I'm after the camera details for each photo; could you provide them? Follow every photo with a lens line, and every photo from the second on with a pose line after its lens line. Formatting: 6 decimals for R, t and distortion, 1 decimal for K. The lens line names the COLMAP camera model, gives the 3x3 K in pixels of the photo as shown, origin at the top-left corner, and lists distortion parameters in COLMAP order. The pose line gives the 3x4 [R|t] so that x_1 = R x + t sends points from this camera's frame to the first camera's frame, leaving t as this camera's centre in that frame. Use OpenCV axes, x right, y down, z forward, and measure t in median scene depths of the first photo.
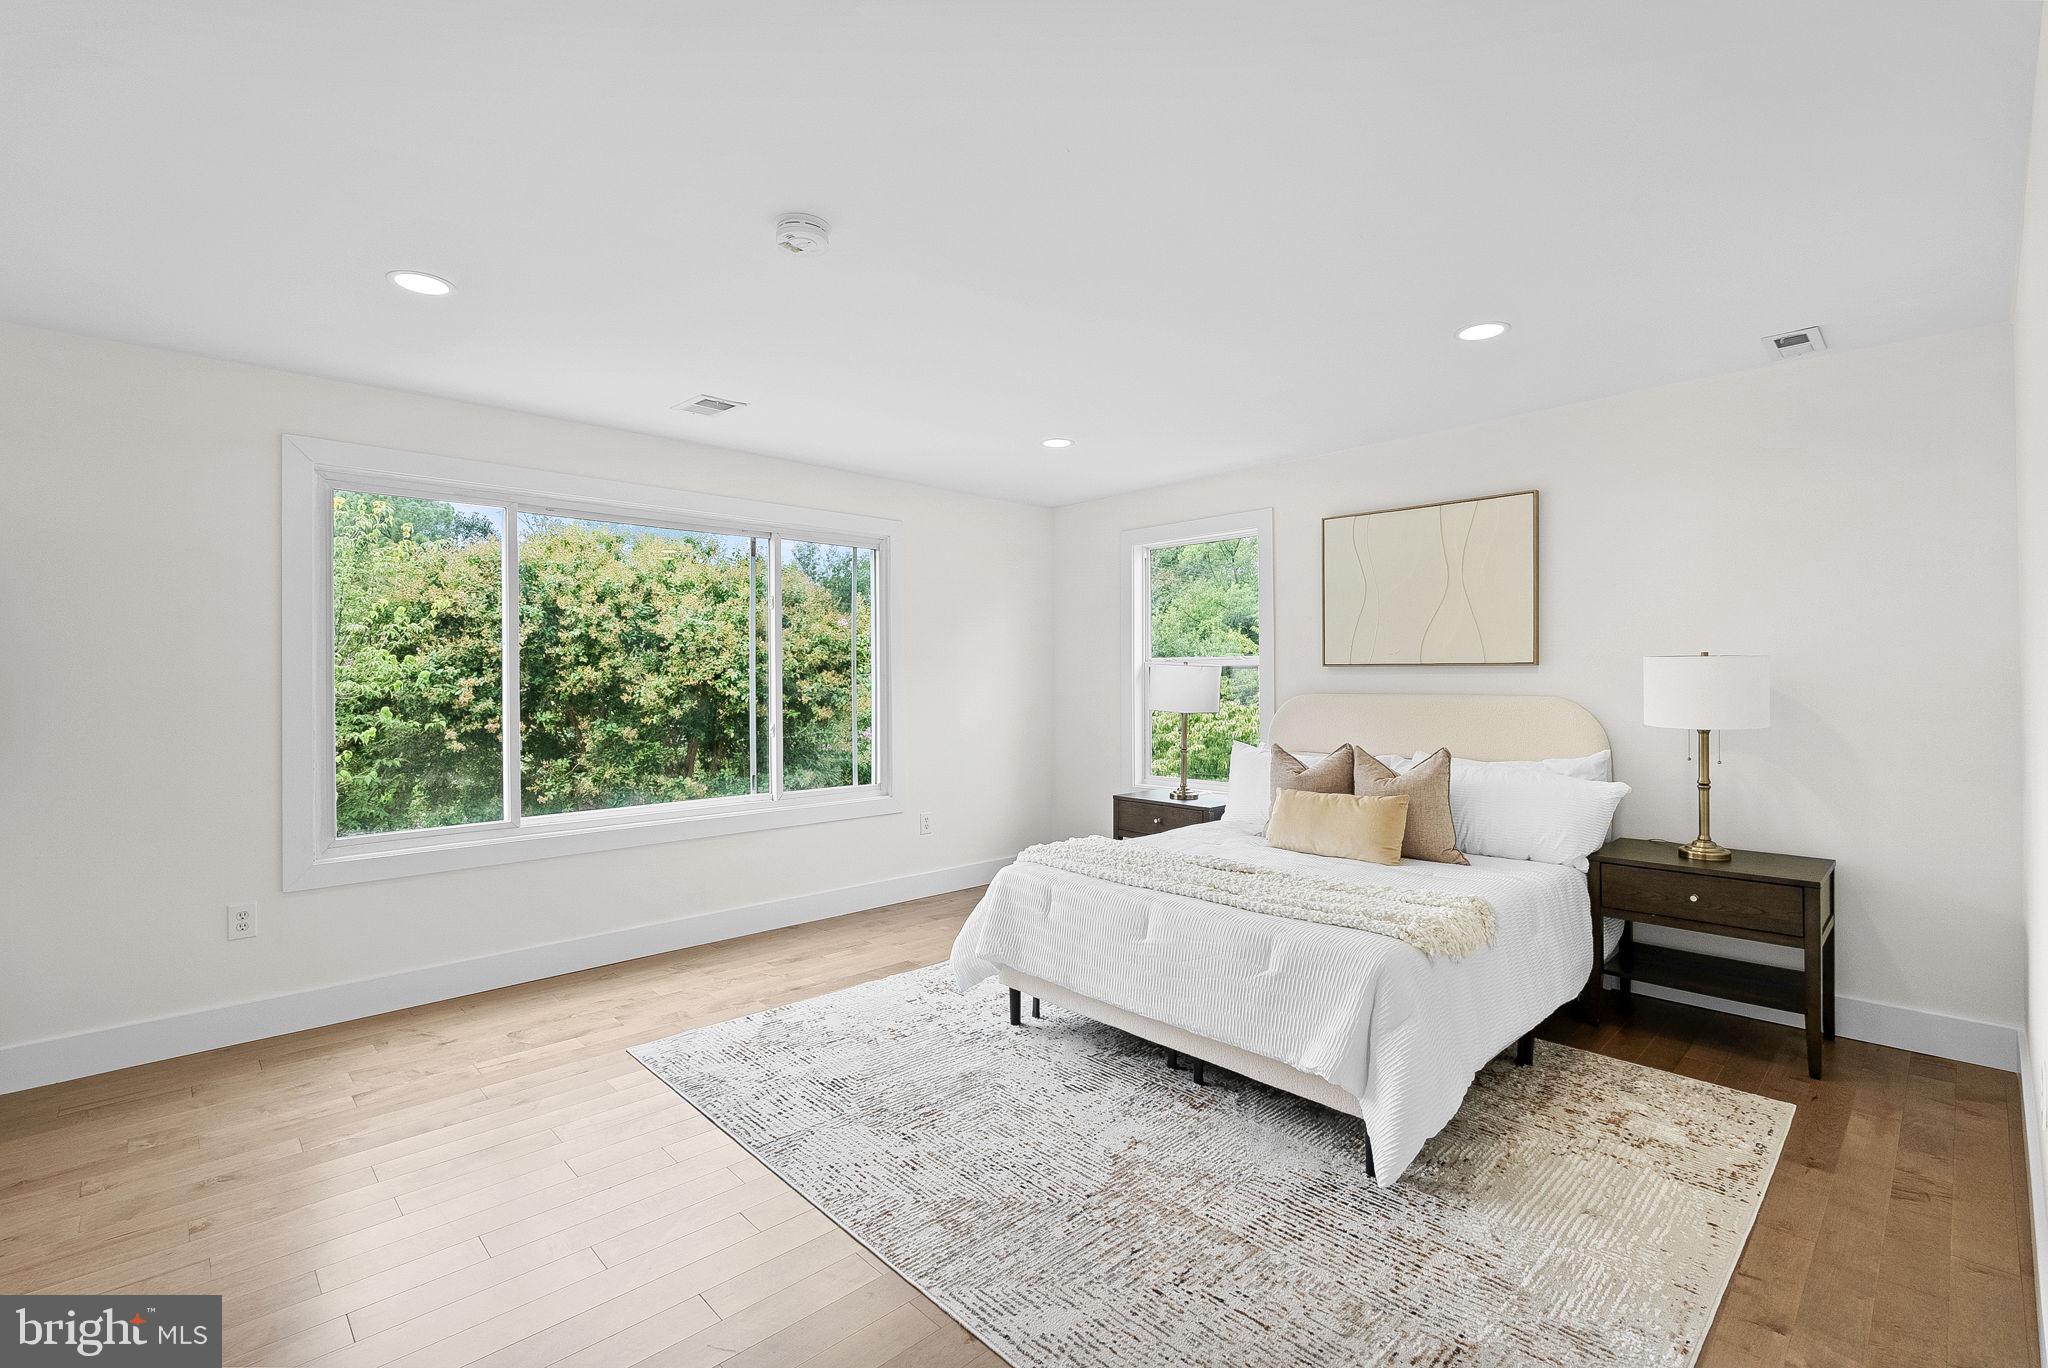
lens RADIAL K [[903.4, 0, 1123.0], [0, 903.4, 661.9], [0, 0, 1]] dist [-0.006556, 0.000076]
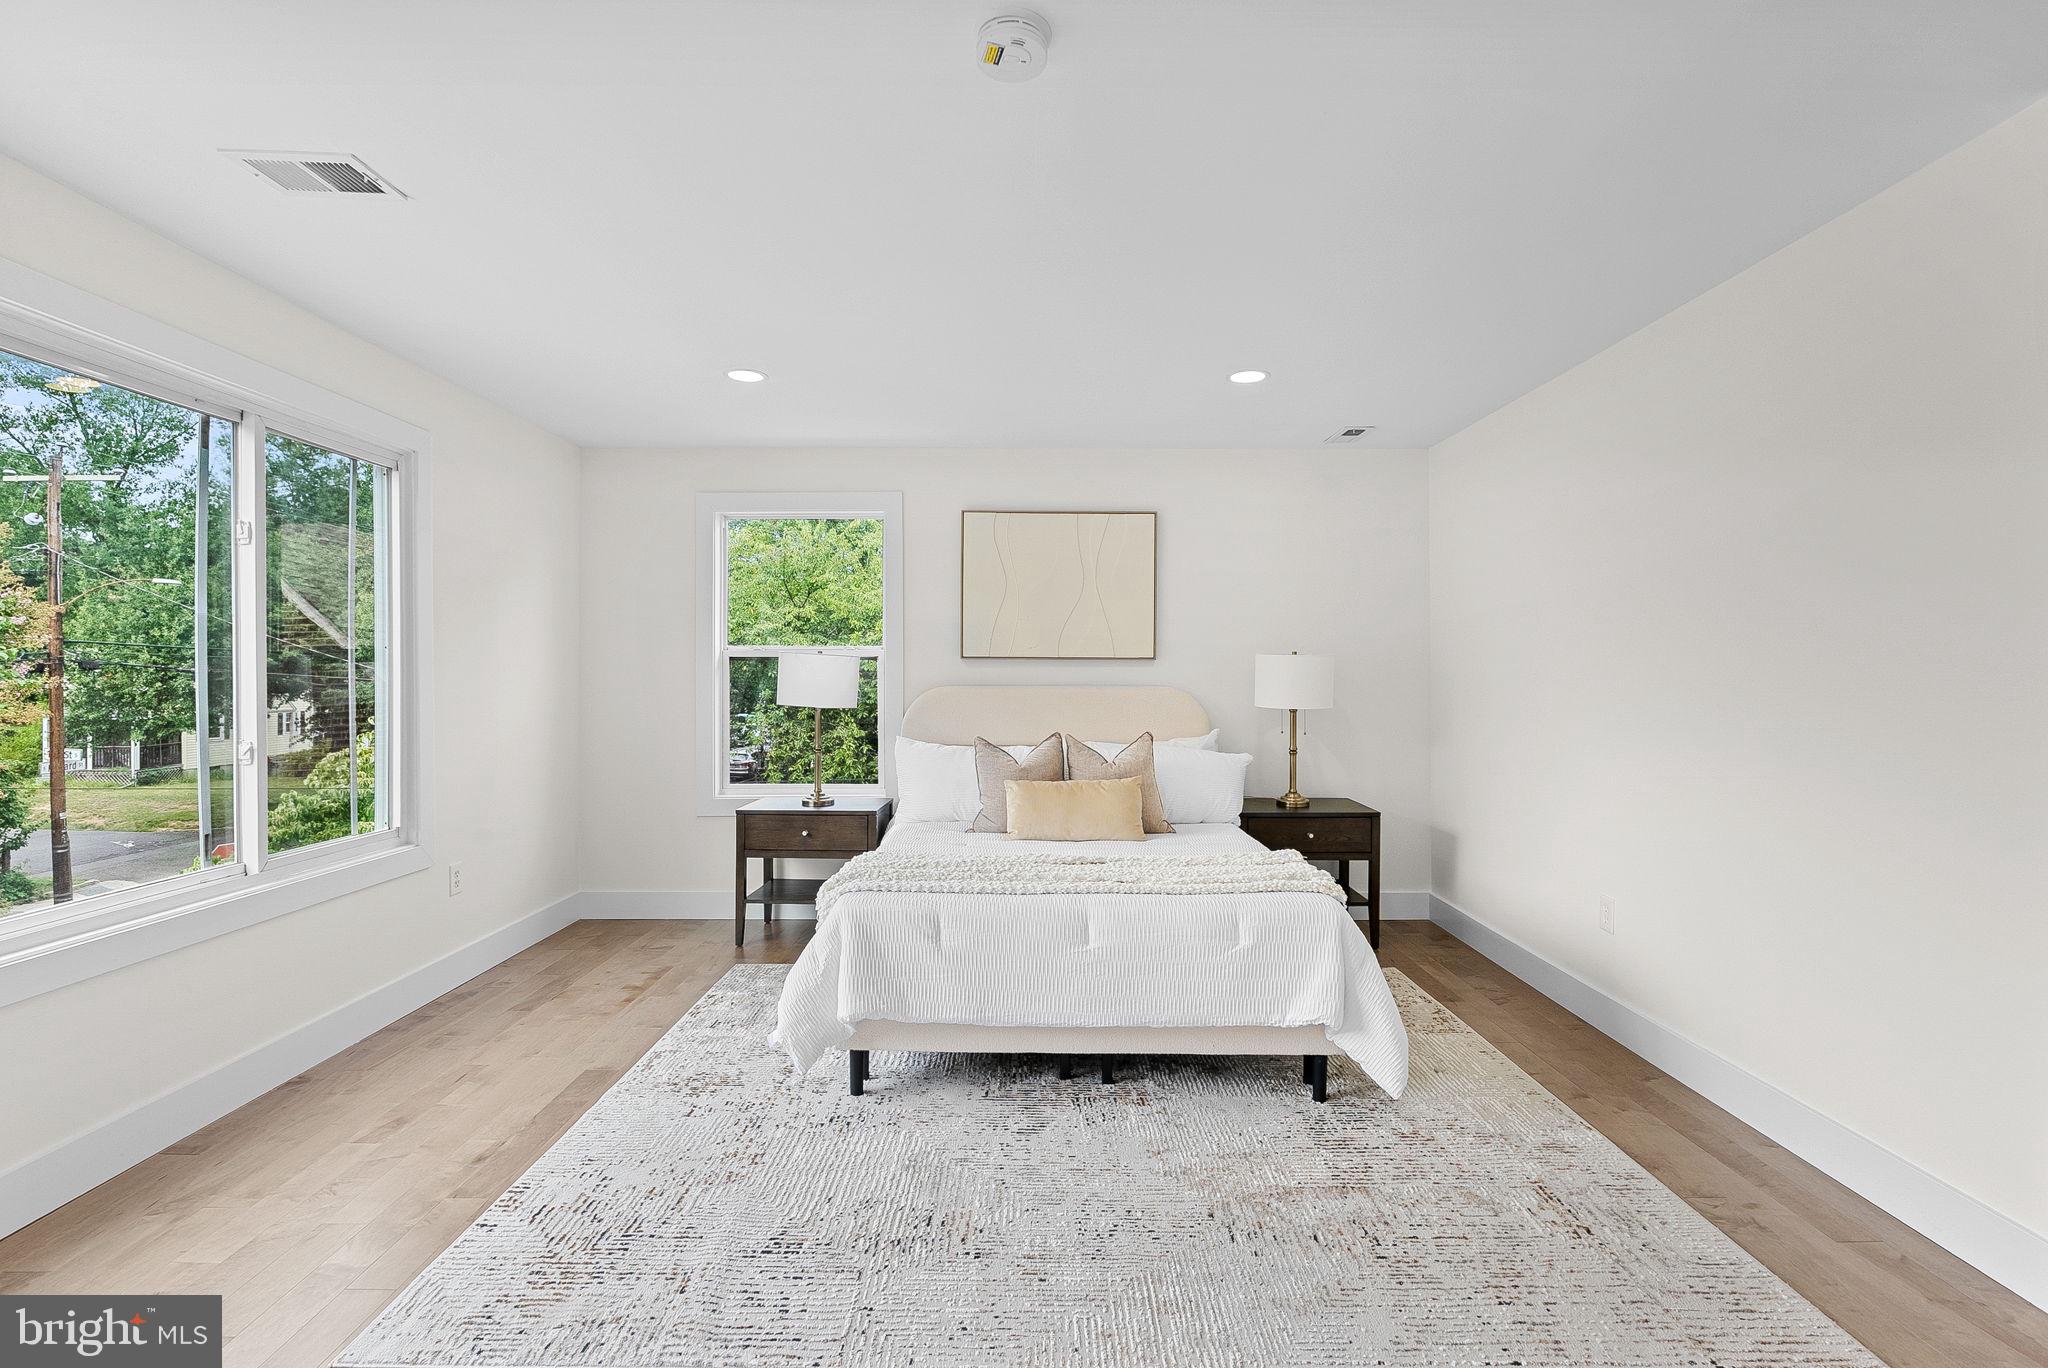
lens RADIAL K [[903.4, 0, 986.9], [0, 903.4, 671.2], [0, 0, 1]] dist [-0.006556, 0.000076]
pose [[0.724897, 0.005785, 0.688833, -0.594819], [-0.013330, 0.999895, 0.005631, 0.016903], [-0.688728, -0.013264, 0.724898, 0.340396]]
